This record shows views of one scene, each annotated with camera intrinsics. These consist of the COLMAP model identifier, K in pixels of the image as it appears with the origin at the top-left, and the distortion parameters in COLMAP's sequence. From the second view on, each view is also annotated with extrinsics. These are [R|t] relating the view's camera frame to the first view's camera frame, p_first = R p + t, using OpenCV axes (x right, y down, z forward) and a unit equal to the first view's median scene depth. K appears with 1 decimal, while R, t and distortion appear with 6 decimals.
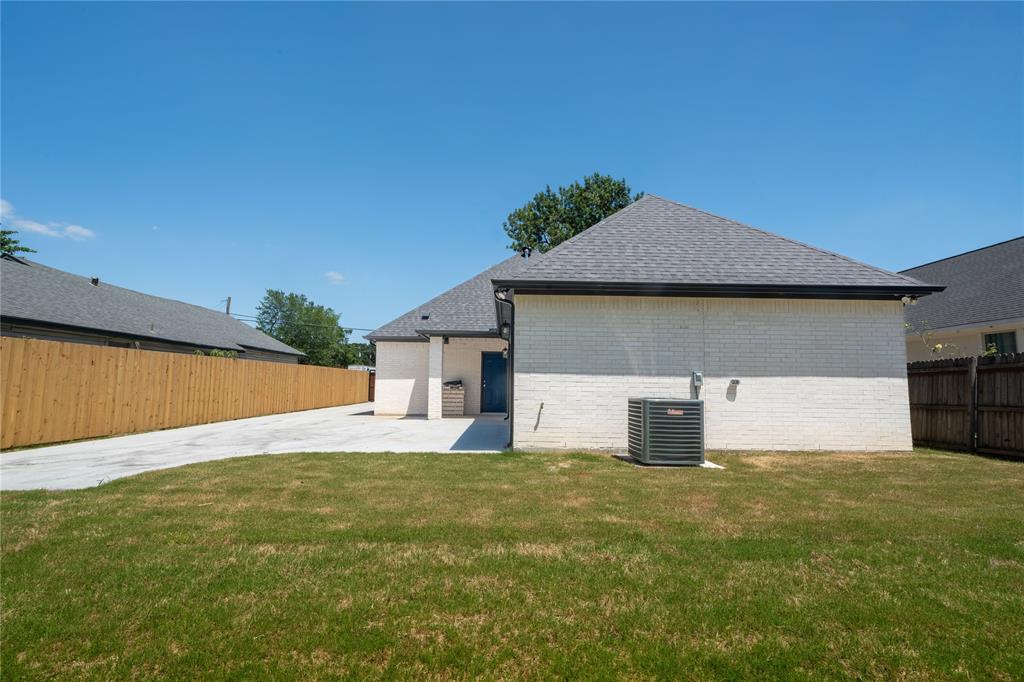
lens RADIAL K [[494.8, 0, 510.5], [0, 494.8, 339.8], [0, 0, 1]] dist [0.002027, -0.000052]
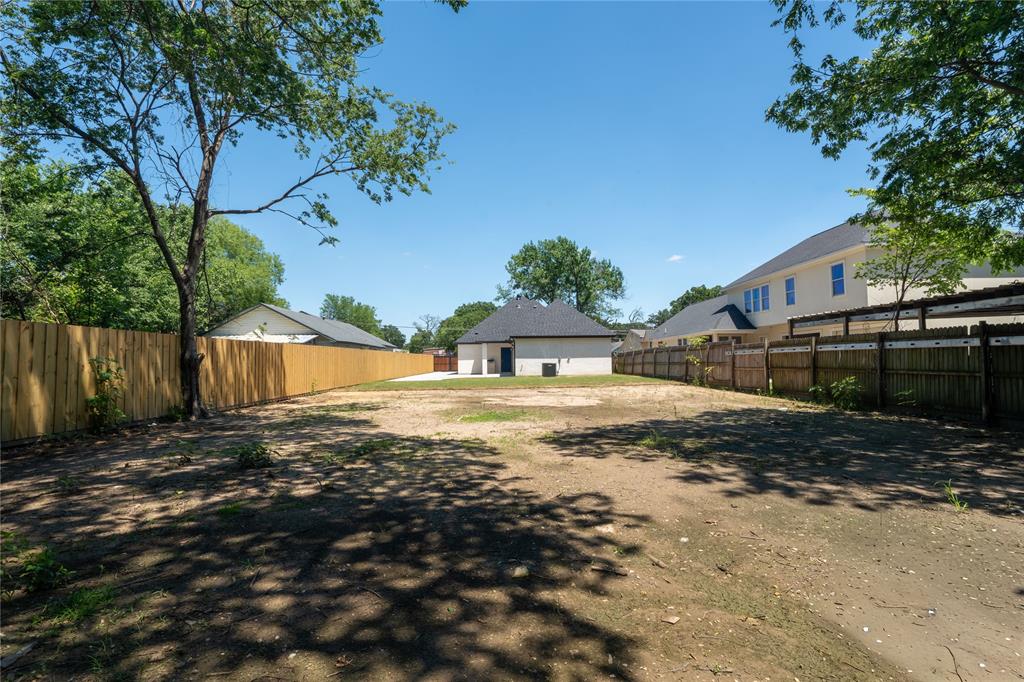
lens RADIAL K [[494.8, 0, 511.1], [0, 494.8, 344.8], [0, 0, 1]] dist [0.002027, -0.000052]
pose [[0.999736, -0.019279, 0.012514, -0.042522], [0.018532, 0.998184, 0.057321, -0.138430], [-0.013596, -0.057074, 0.998277, -1.544618]]
